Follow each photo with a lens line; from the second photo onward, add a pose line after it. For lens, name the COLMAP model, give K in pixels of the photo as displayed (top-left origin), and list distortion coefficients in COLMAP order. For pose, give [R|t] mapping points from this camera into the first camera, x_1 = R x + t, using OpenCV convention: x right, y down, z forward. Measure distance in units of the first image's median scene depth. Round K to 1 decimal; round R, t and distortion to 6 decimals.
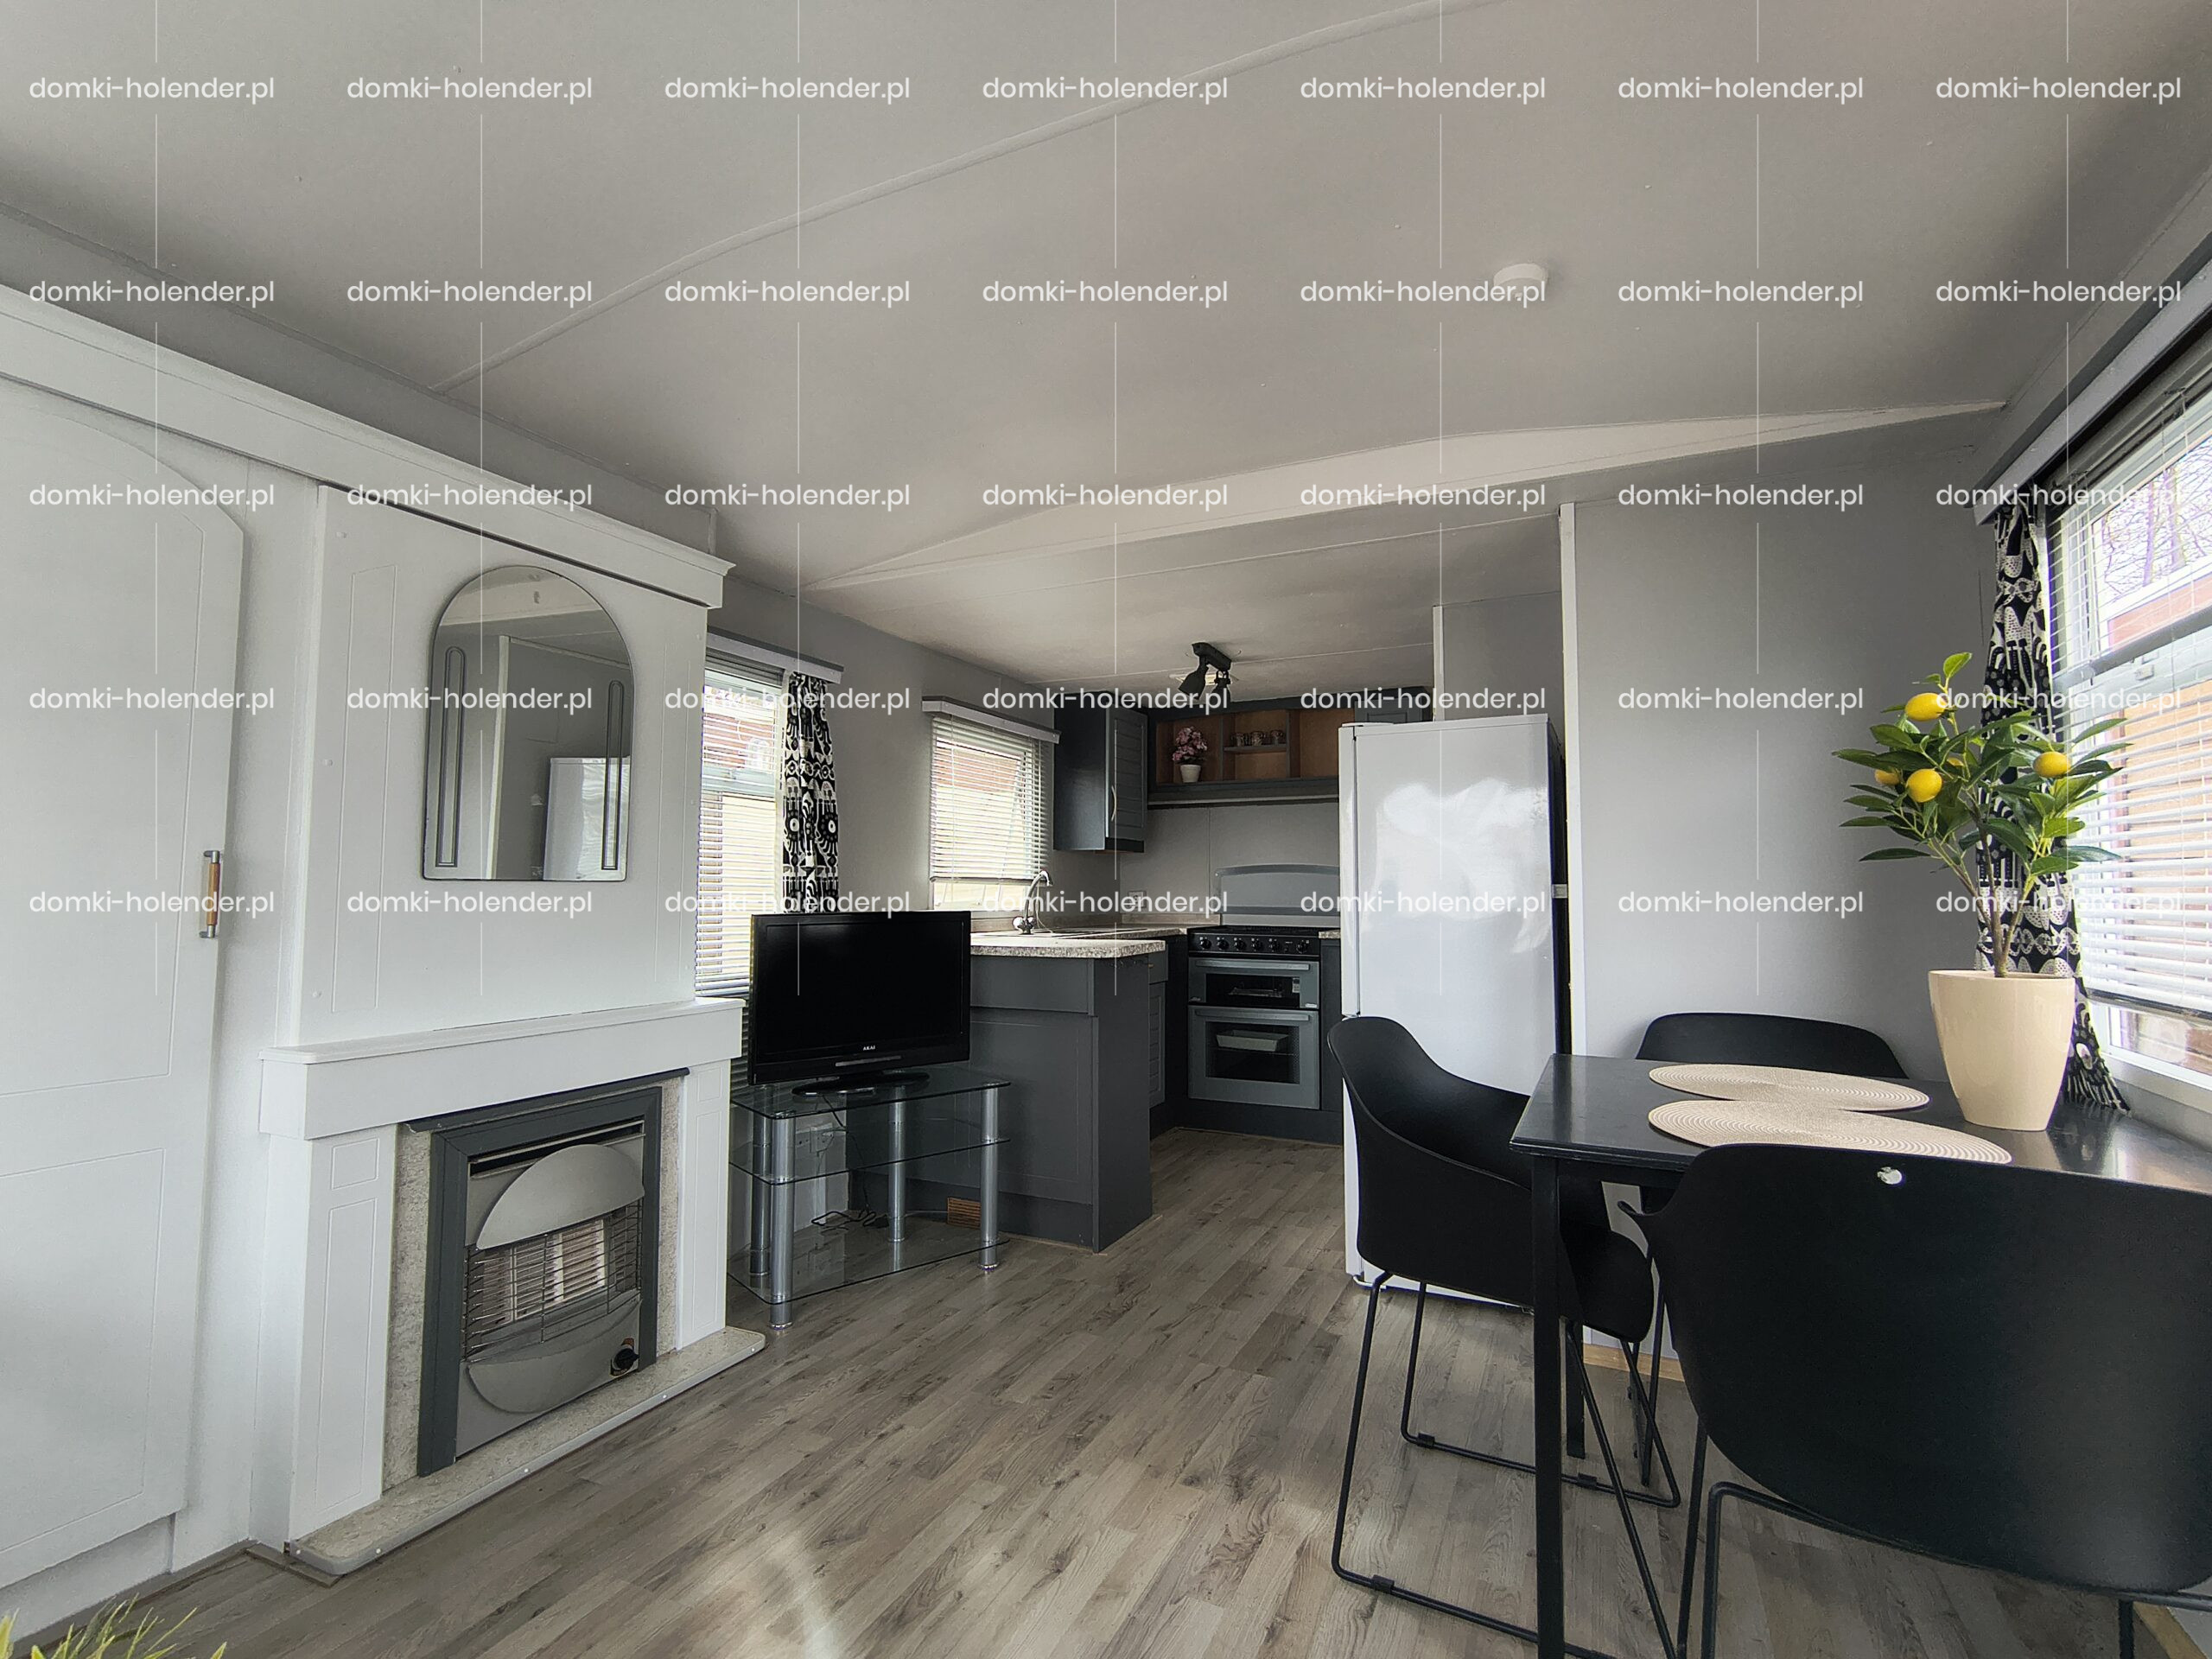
lens RADIAL K [[1029.5, 0, 1106.3], [0, 1029.5, 833.0], [0, 0, 1]] dist [-0.003400, 0.000889]
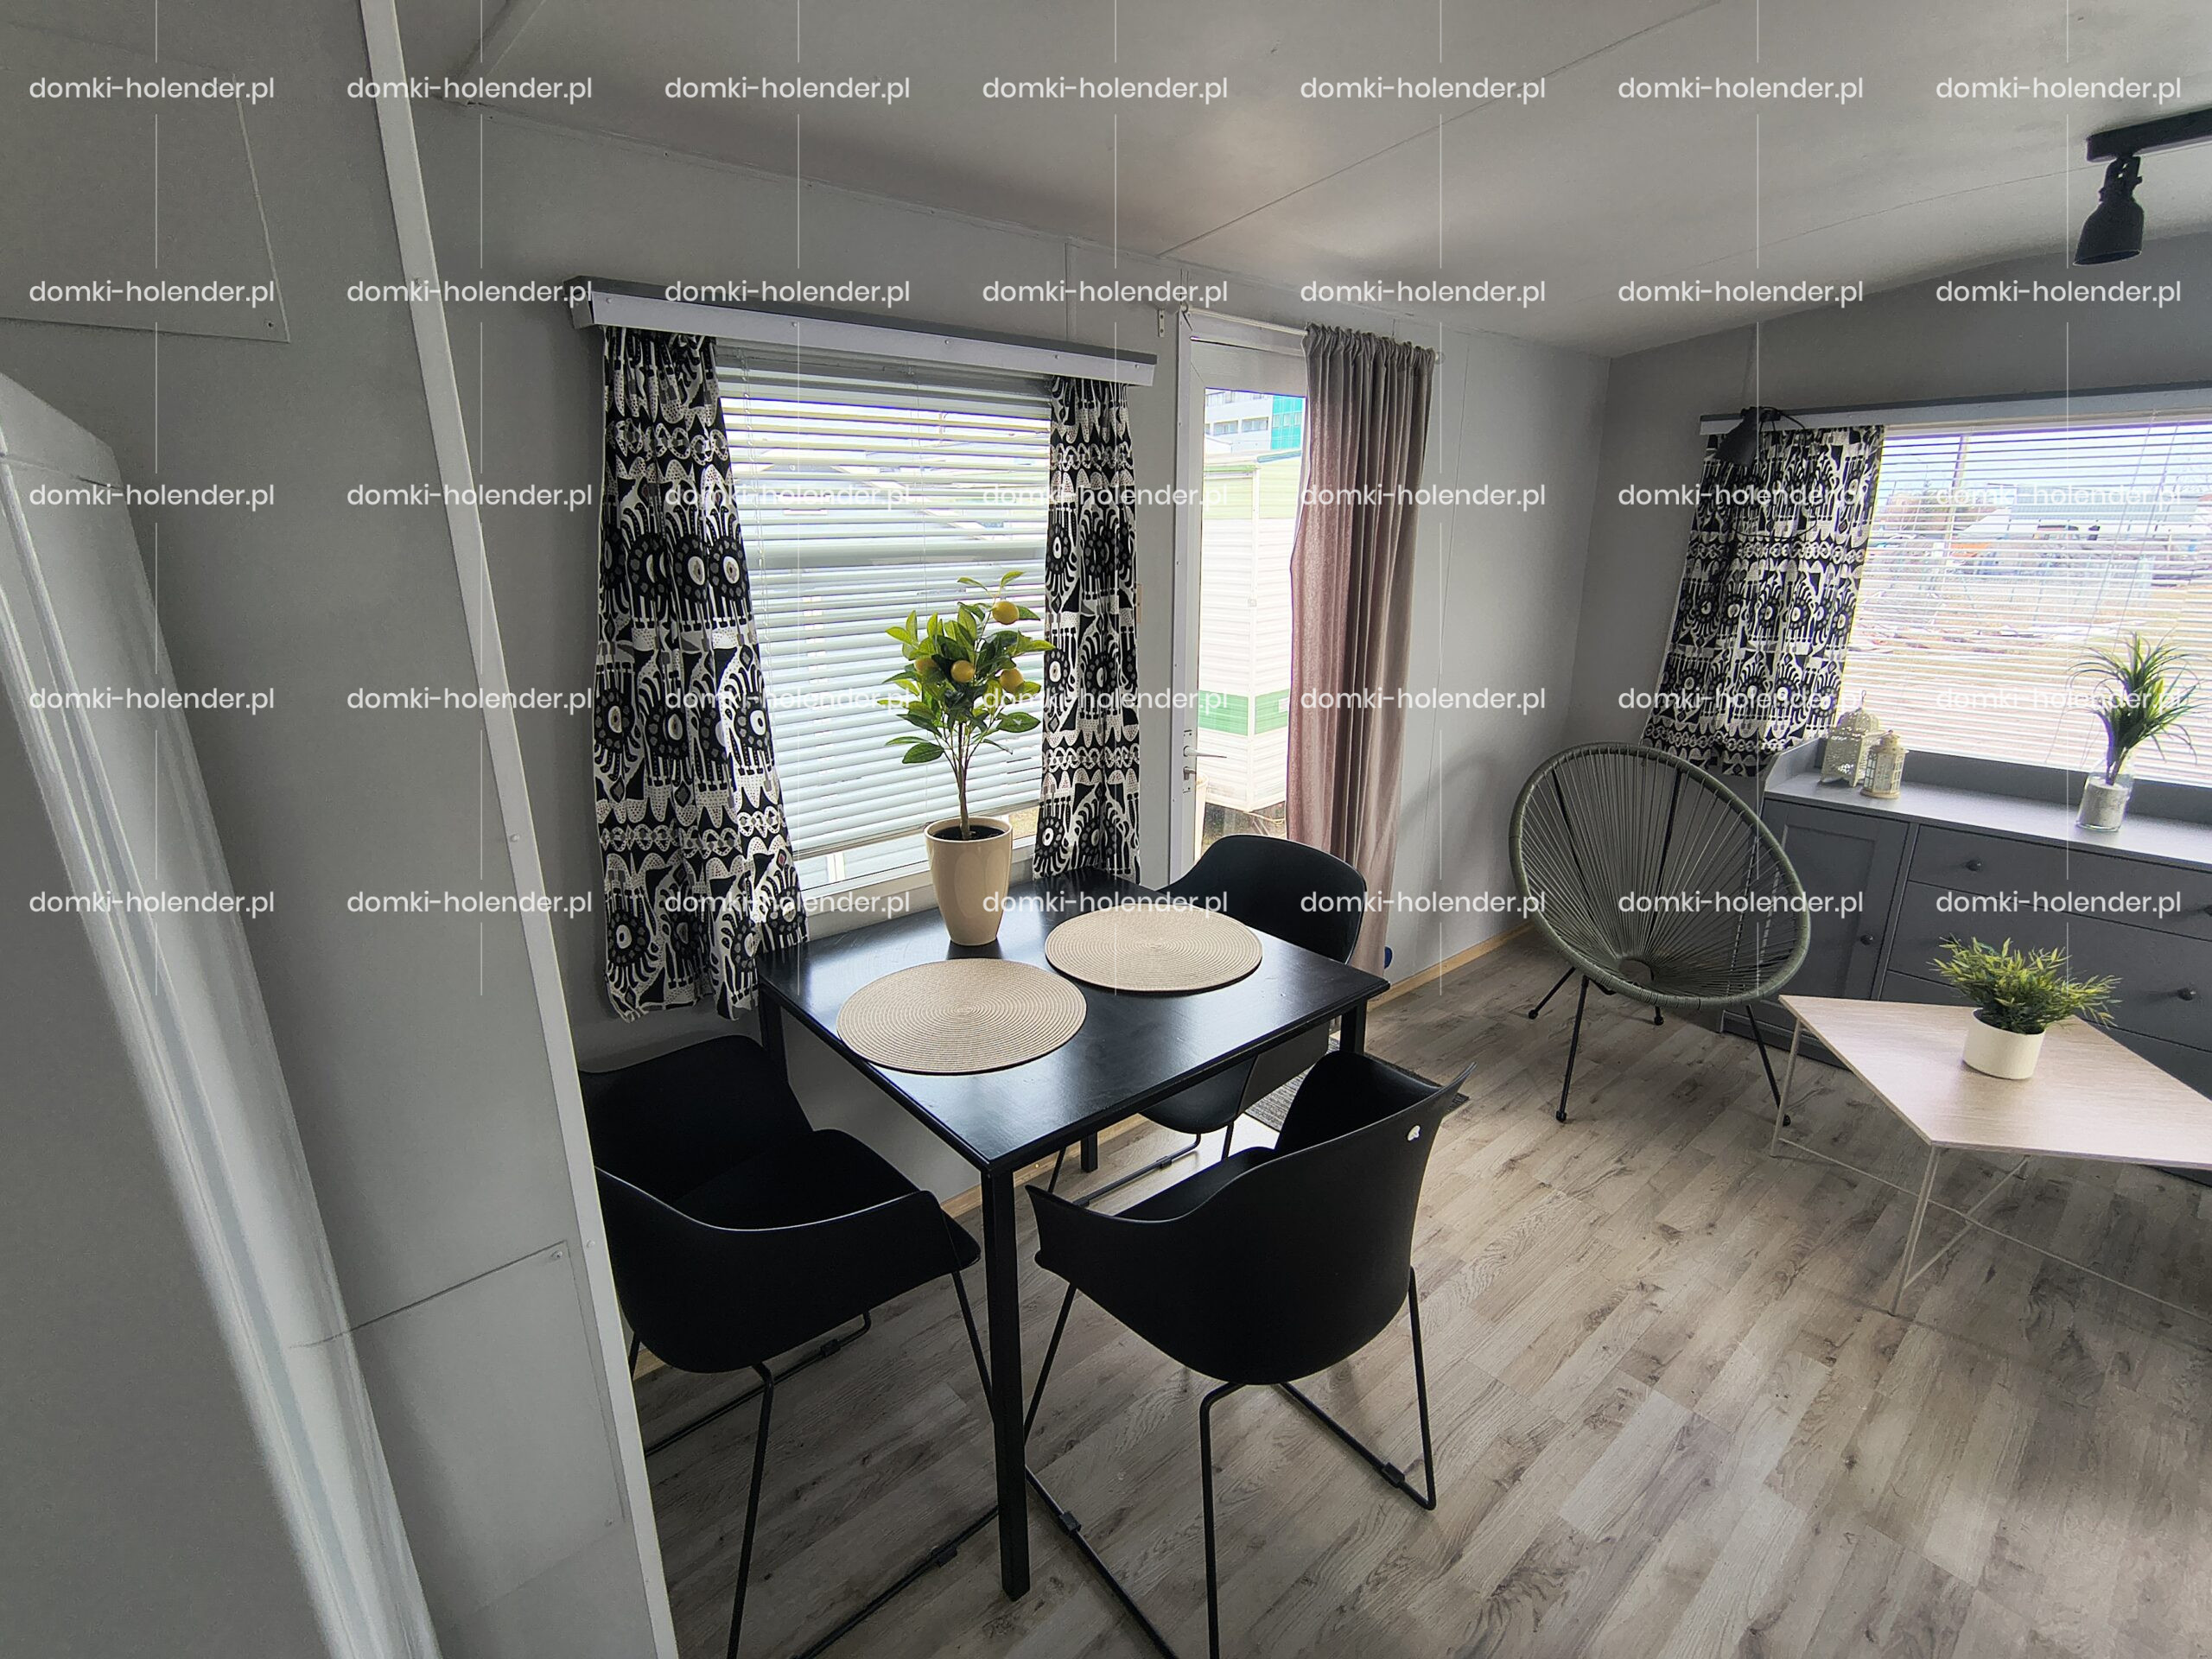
lens RADIAL K [[1029.5, 0, 1106.3], [0, 1029.5, 833.0], [0, 0, 1]] dist [-0.003400, 0.000889]
pose [[-0.917080, -0.117467, 0.381006, 0.130575], [-0.022660, 0.969425, 0.244340, -0.097249], [-0.398058, 0.215446, -0.891702, 1.177346]]
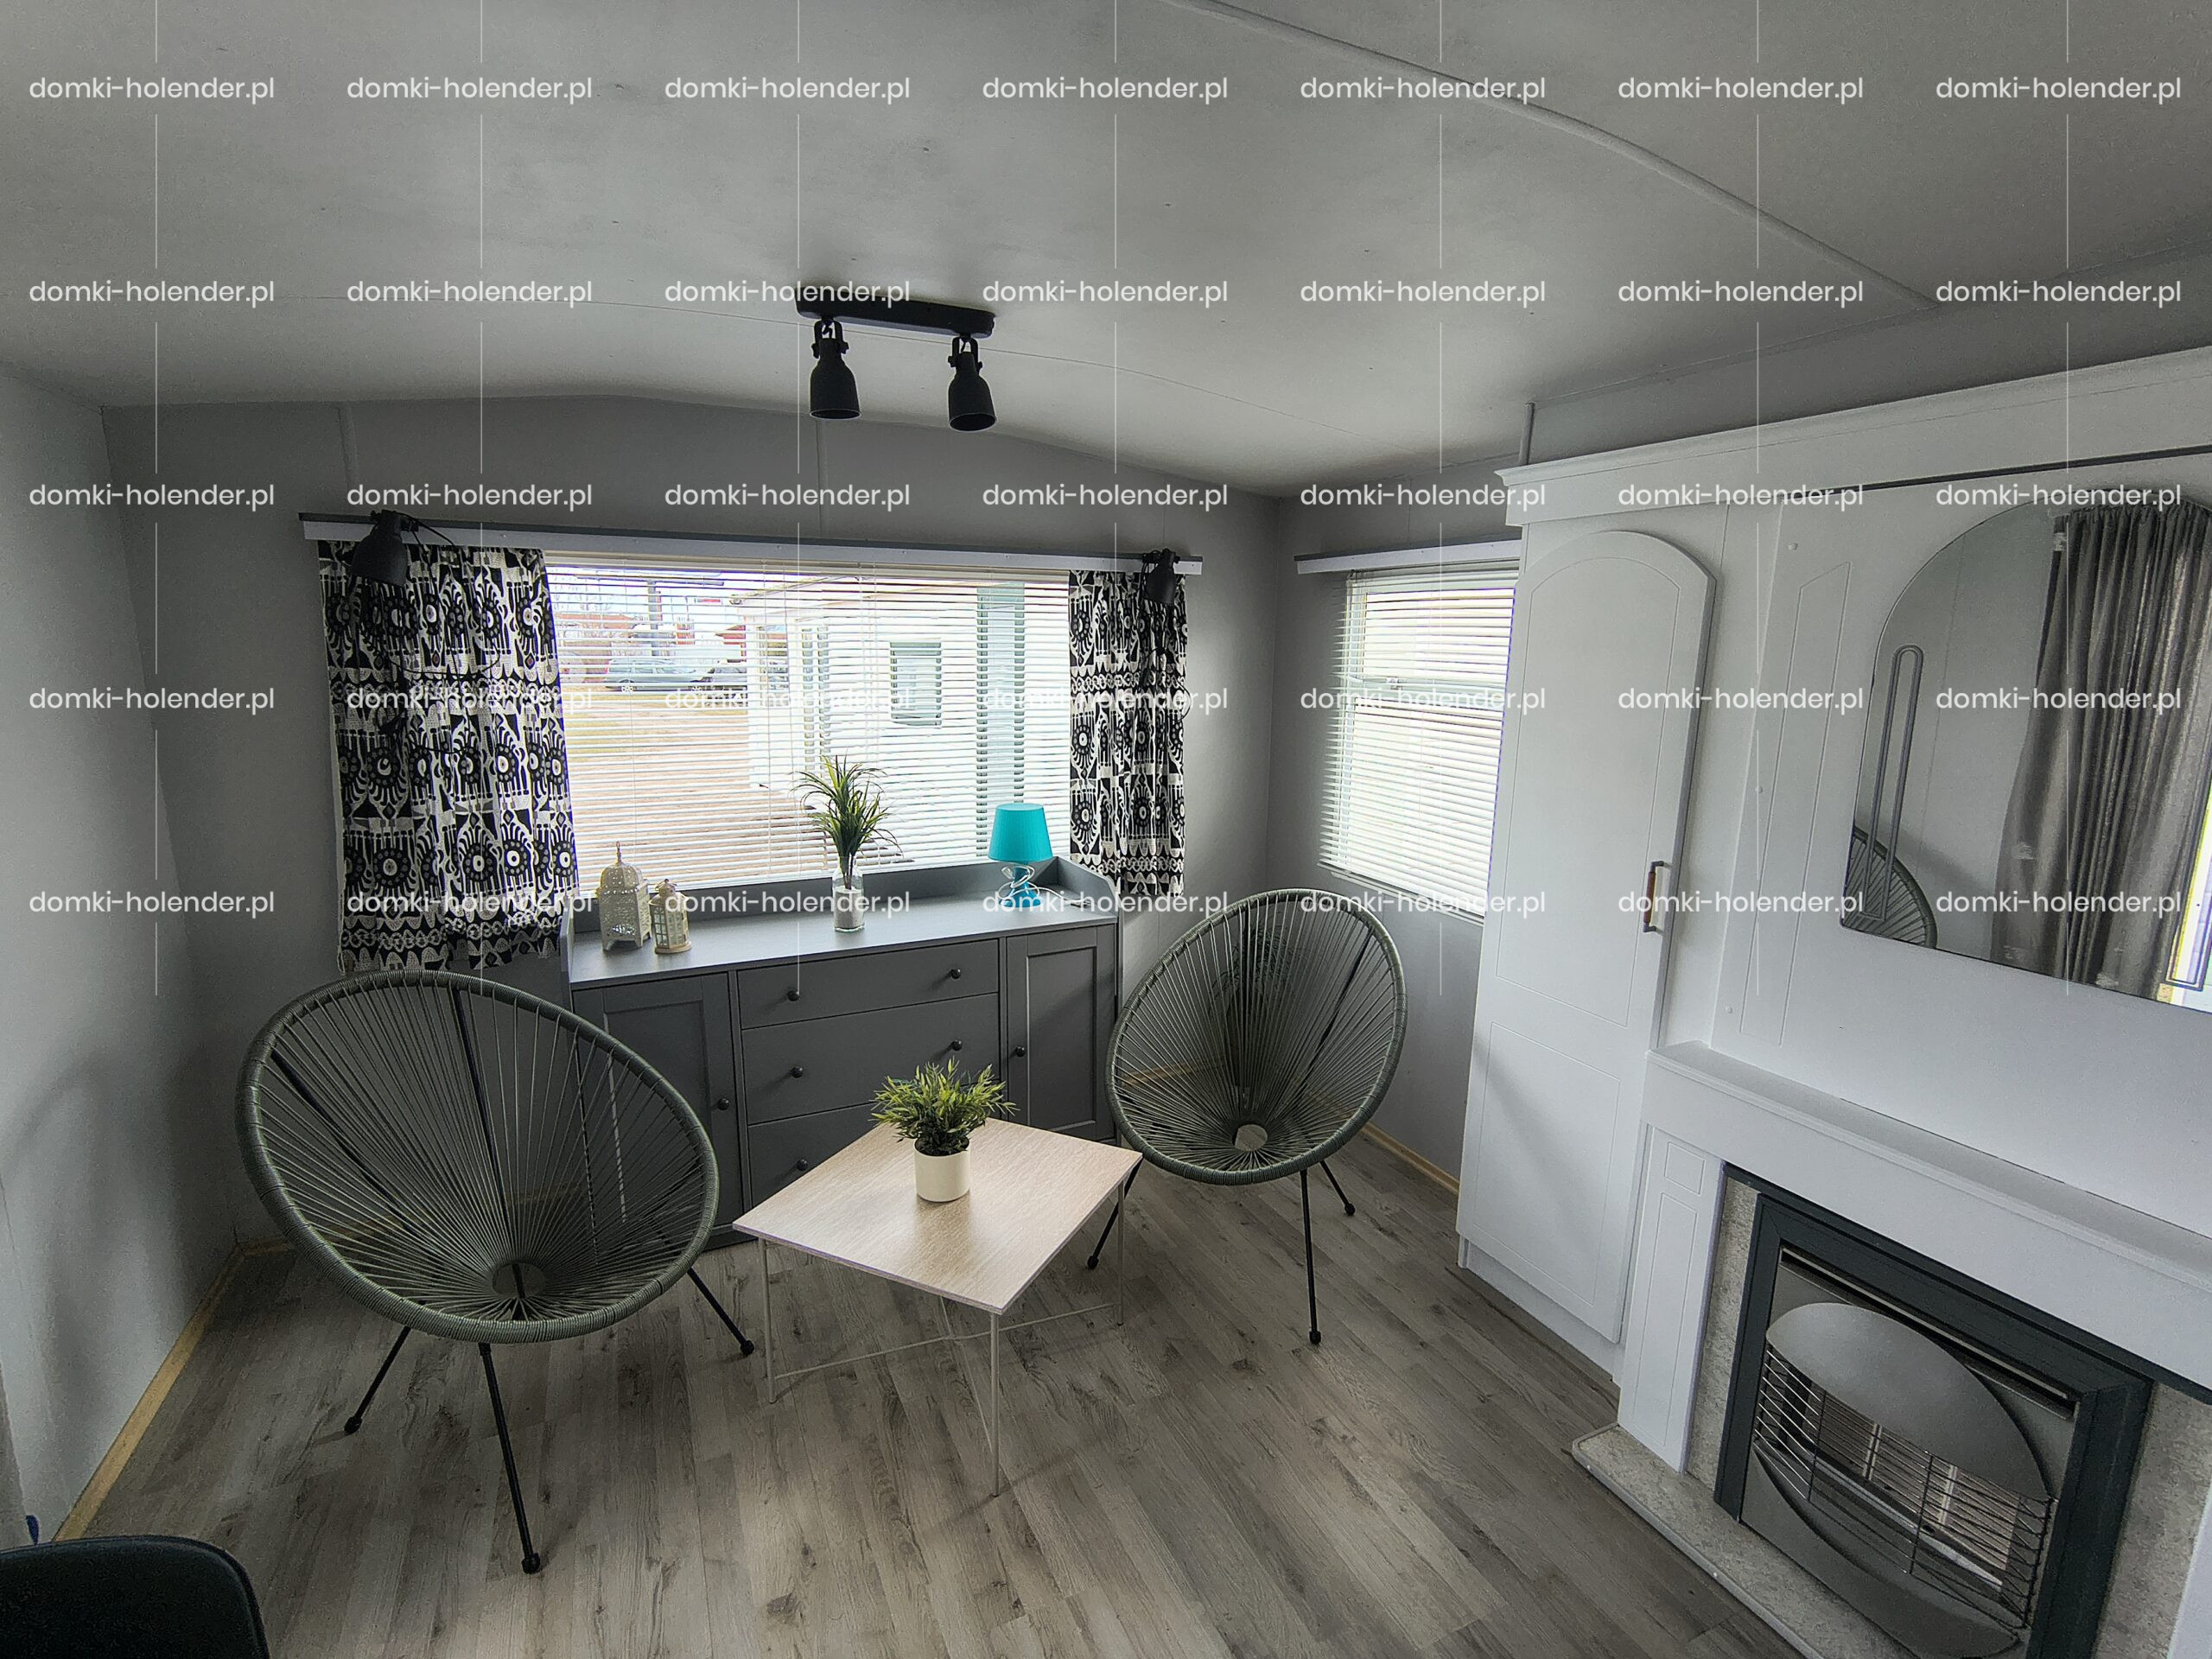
lens RADIAL K [[1029.5, 0, 1106.3], [0, 1029.5, 833.0], [0, 0, 1]] dist [-0.003400, 0.000889]
pose [[-0.627852, 0.130349, -0.767340, 0.289503], [0.025633, 0.988805, 0.146996, -0.136379], [0.777911, 0.072622, -0.624164, 0.799231]]
